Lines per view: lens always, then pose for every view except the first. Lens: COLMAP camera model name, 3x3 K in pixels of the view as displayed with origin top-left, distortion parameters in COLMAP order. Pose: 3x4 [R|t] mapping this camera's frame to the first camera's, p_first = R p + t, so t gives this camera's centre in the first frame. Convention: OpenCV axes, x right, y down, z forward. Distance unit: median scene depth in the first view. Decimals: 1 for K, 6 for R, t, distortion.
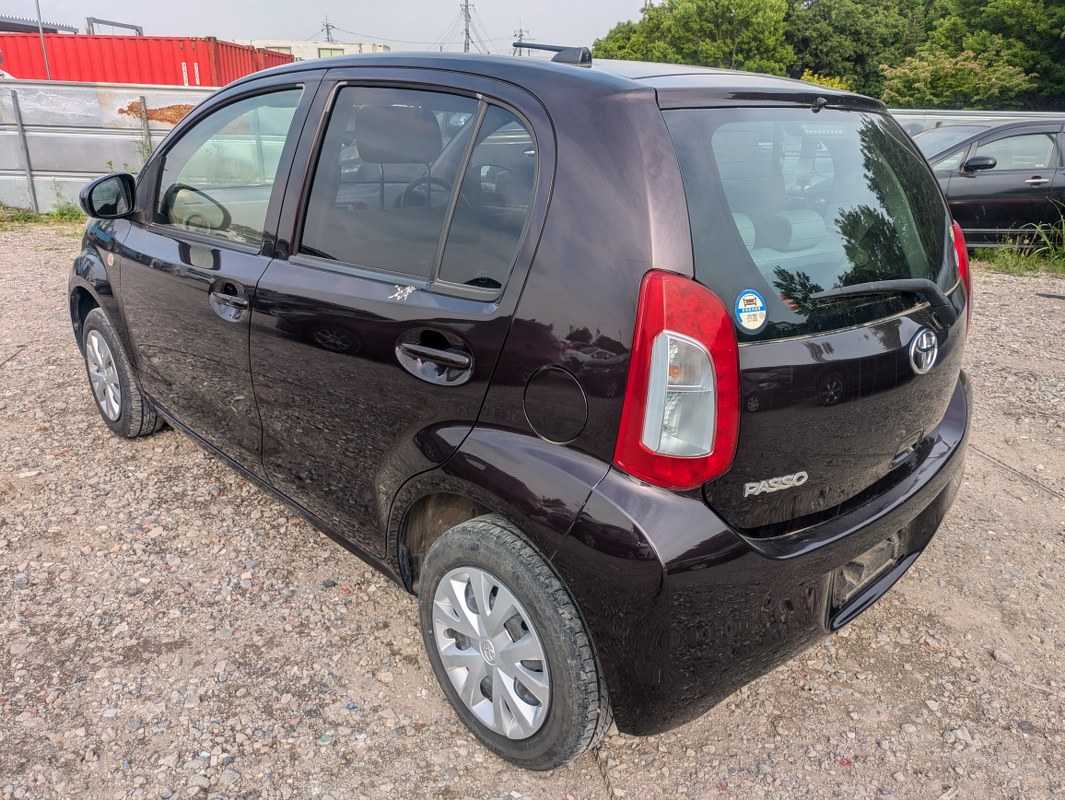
lens RADIAL K [[797.7, 0, 527.4], [0, 797.7, 402.8], [0, 0, 1]] dist [-0.002669, 0.007363]
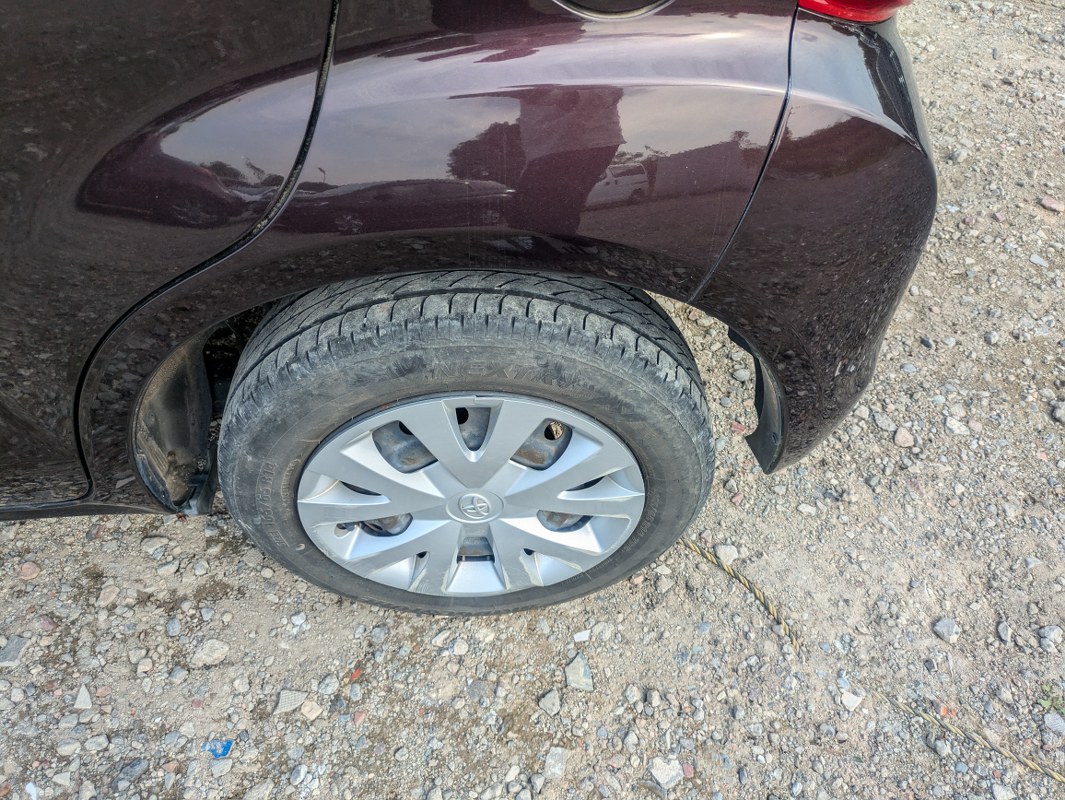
lens RADIAL K [[794.8, 0, 545.3], [0, 794.8, 400.8], [0, 0, 1]] dist [0.029908, -0.023287]
pose [[0.642486, -0.591320, 0.487393, -0.210510], [0.264203, 0.767972, 0.583452, -0.029321], [-0.719311, -0.246089, 0.649640, 0.592362]]
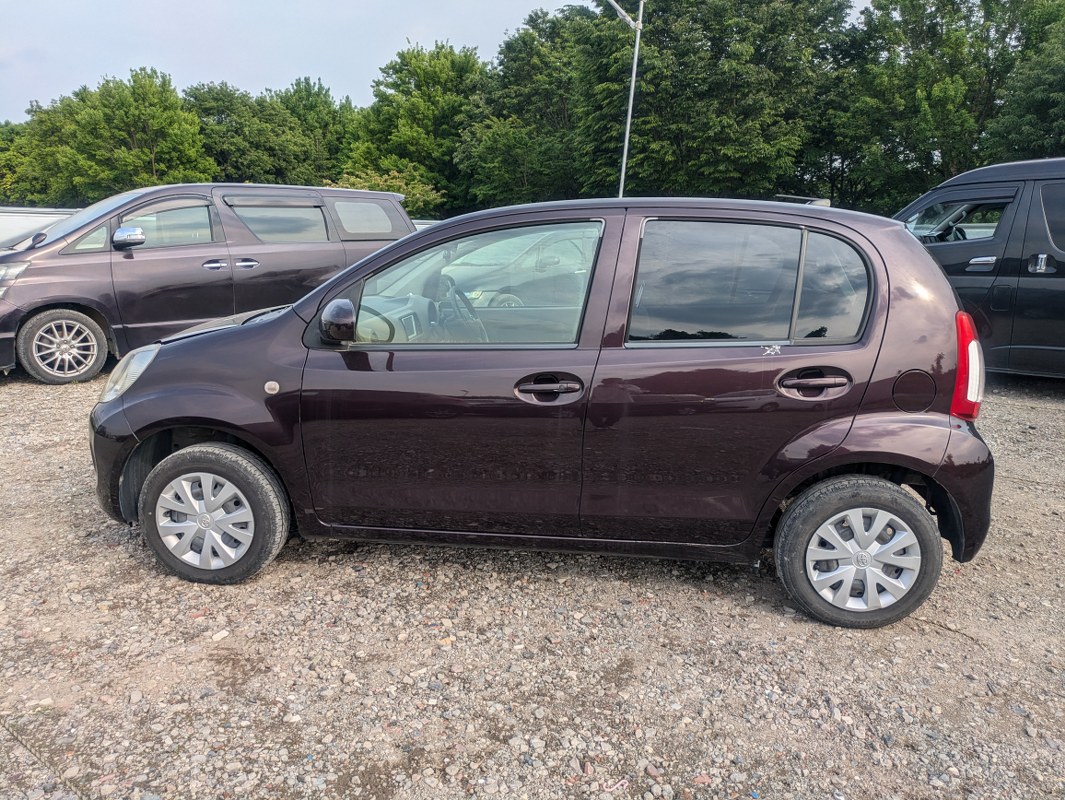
lens RADIAL K [[794.8, 0, 545.3], [0, 794.8, 400.8], [0, 0, 1]] dist [0.029908, -0.023287]
pose [[0.763540, -0.147339, 0.628728, -1.384319], [0.225512, 0.973163, -0.045811, -0.065715], [-0.605105, 0.176764, 0.776275, 0.068133]]
